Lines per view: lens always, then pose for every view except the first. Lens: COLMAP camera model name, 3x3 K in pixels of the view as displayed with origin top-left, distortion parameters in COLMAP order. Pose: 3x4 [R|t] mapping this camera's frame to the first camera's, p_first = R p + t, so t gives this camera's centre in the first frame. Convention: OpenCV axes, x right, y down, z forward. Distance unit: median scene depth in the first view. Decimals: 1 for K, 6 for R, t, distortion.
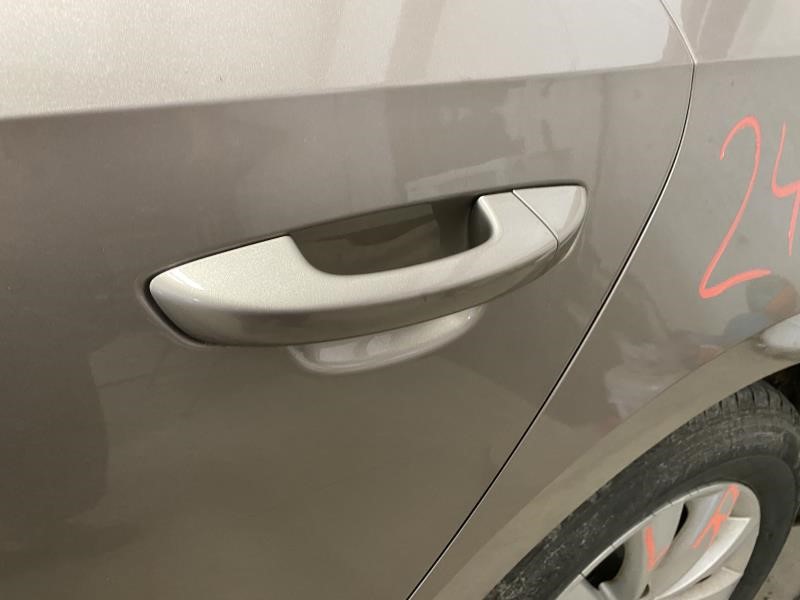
lens RADIAL K [[616.7, 0, 401.3], [0, 616.7, 300.2], [0, 0, 1]] dist [0.004257, -0.009699]
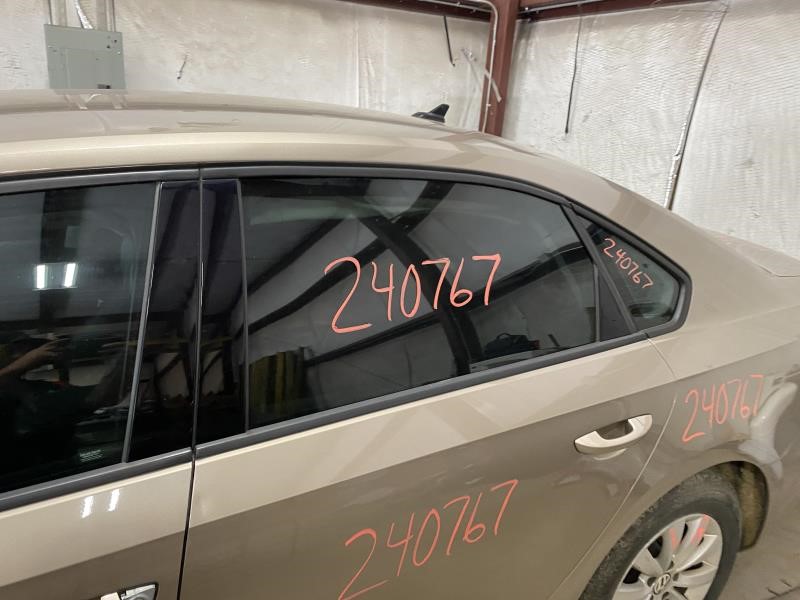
lens RADIAL K [[616.7, 0, 372.8], [0, 616.7, 304.5], [0, 0, 1]] dist [0.004257, -0.009699]
pose [[0.999637, 0.001482, -0.026918, -0.824891], [-0.005809, 0.986870, -0.161413, -0.137239], [0.026325, 0.161510, 0.986520, -1.829014]]
